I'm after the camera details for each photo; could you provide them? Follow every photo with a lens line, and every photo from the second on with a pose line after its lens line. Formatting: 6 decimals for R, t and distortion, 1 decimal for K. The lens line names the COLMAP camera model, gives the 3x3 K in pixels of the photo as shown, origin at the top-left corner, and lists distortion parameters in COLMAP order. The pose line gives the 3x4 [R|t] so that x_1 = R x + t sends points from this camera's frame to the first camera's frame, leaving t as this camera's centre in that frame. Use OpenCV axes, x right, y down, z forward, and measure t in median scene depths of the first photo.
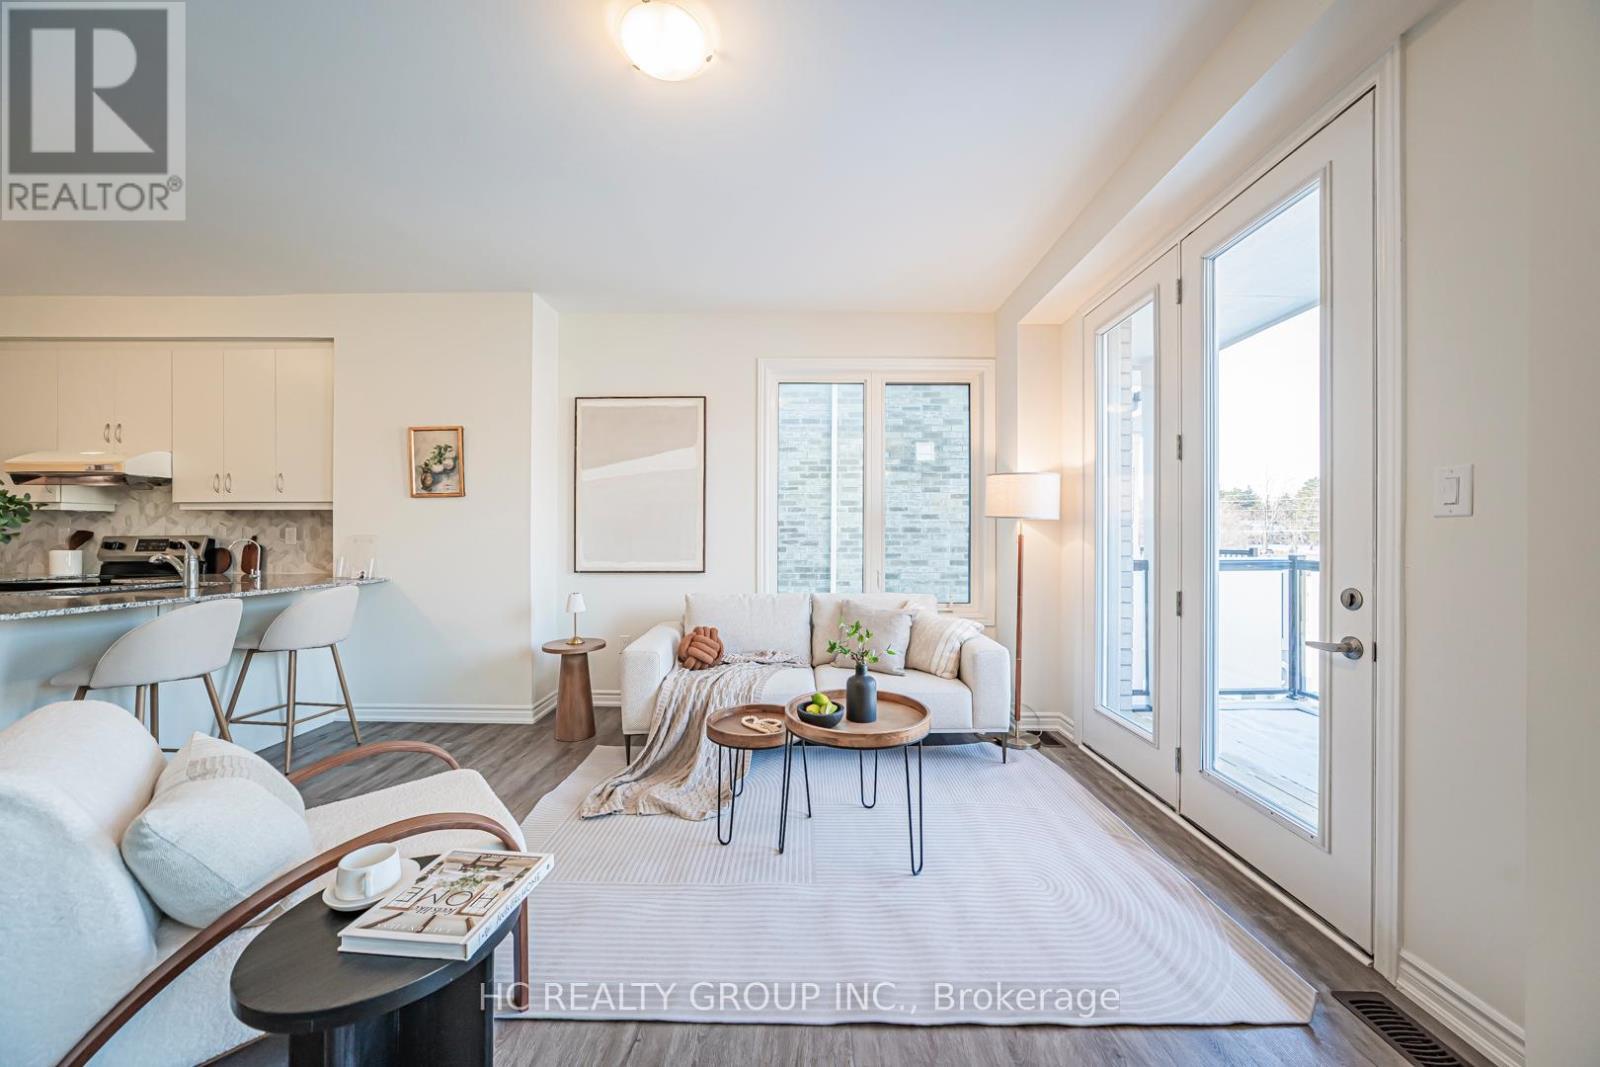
lens RADIAL K [[558.0, 0, 803.1], [0, 558.0, 535.5], [0, 0, 1]] dist [-0.024575, 0.007931]
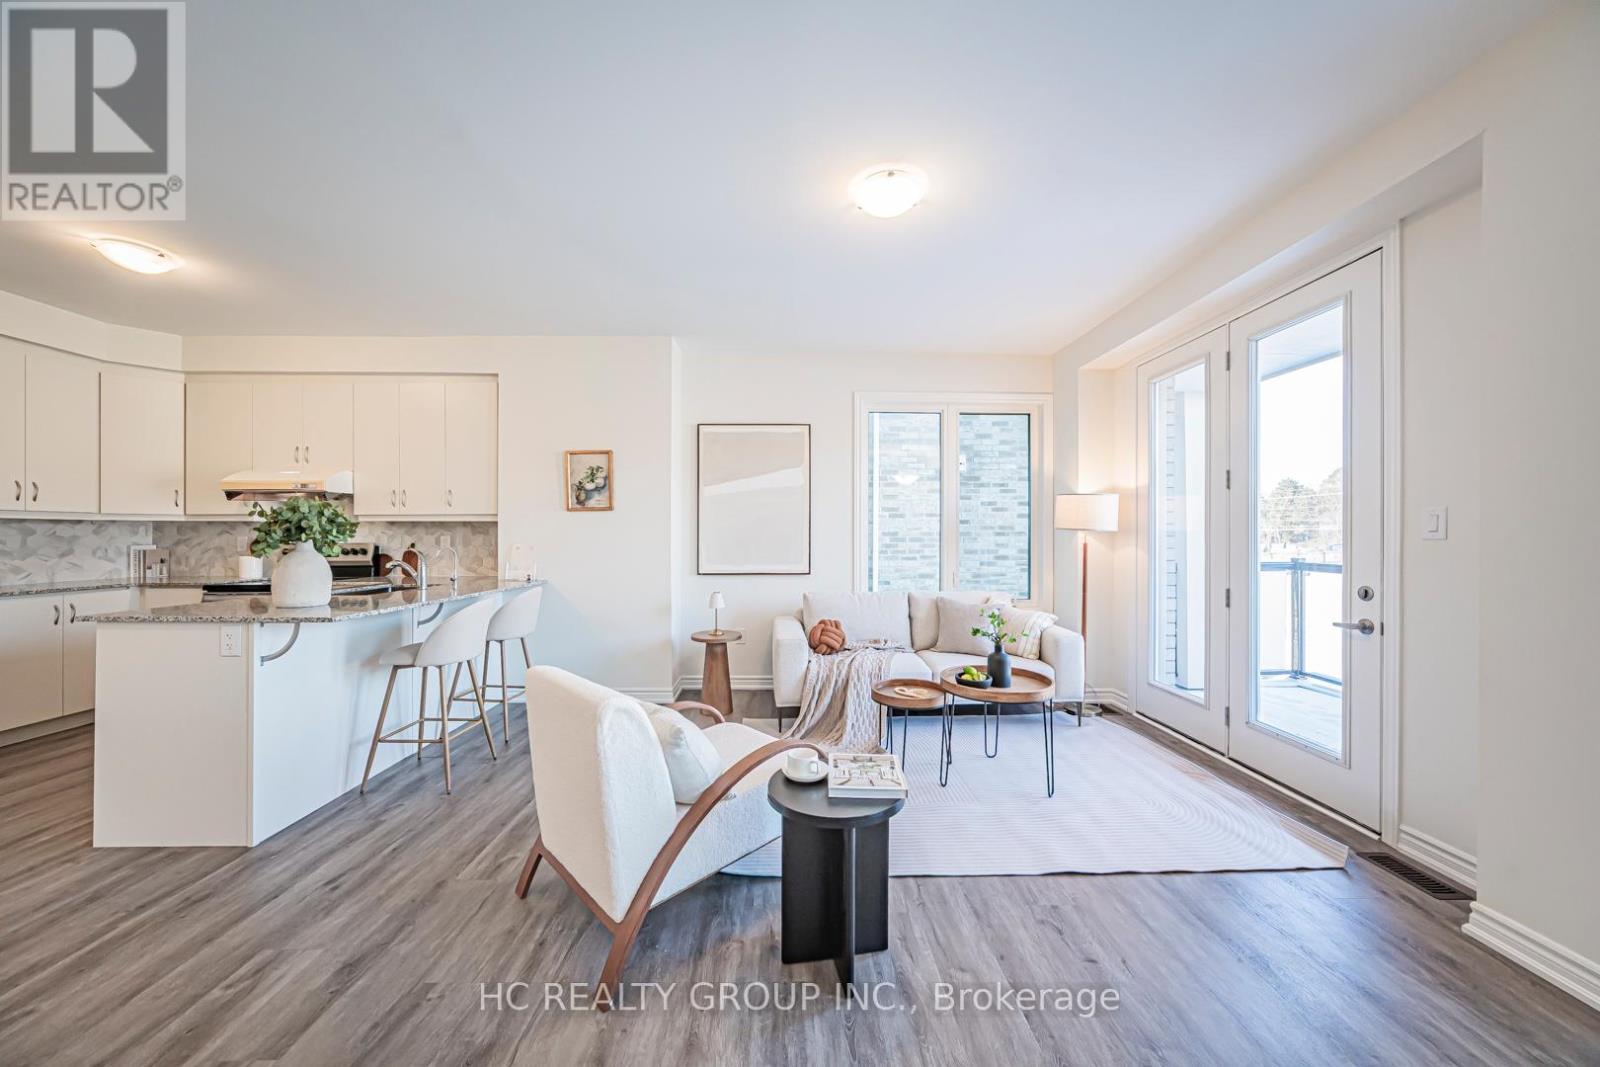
lens RADIAL K [[558.0, 0, 803.1], [0, 558.0, 535.5], [0, 0, 1]] dist [-0.024575, 0.007931]
pose [[0.999590, -0.000646, 0.028638, -0.273290], [0.000595, 0.999998, 0.001783, -0.020998], [-0.028639, -0.001765, 0.999588, -0.211261]]
